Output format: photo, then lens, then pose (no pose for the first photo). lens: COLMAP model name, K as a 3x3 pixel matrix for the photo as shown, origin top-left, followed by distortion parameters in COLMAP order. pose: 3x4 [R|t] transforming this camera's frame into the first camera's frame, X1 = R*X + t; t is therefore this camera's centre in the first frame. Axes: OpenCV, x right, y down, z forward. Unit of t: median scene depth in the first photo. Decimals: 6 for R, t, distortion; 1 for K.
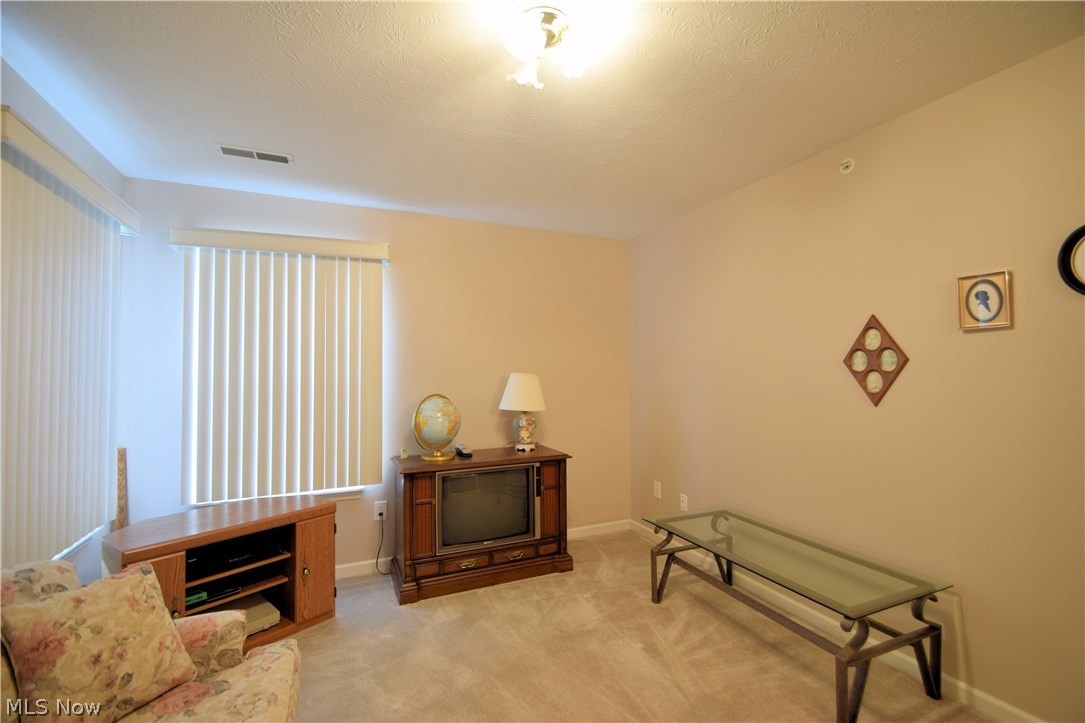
lens RADIAL K [[478.5, 0, 536.9], [0, 478.5, 359.1], [0, 0, 1]] dist [0.009761, -0.014534]
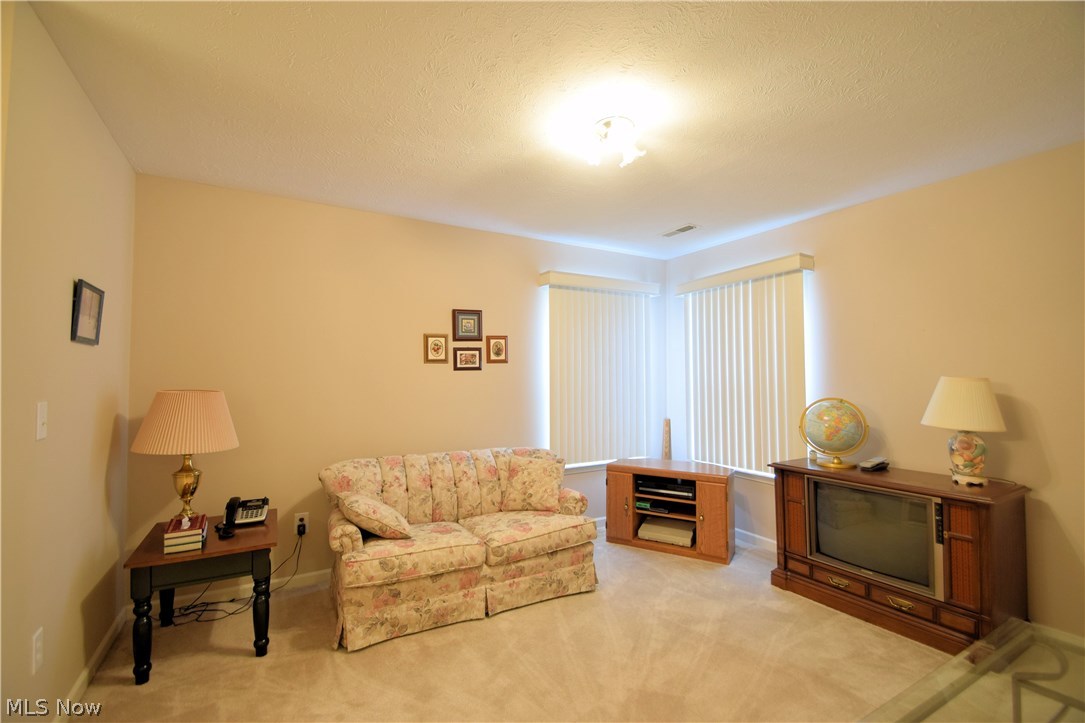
lens RADIAL K [[478.5, 0, 539.6], [0, 478.5, 356.1], [0, 0, 1]] dist [0.009761, -0.014534]
pose [[0.098427, -0.036871, -0.994461, 0.742267], [0.028252, 0.999014, -0.034244, 0.006365], [0.994743, -0.024725, 0.099372, 0.347507]]
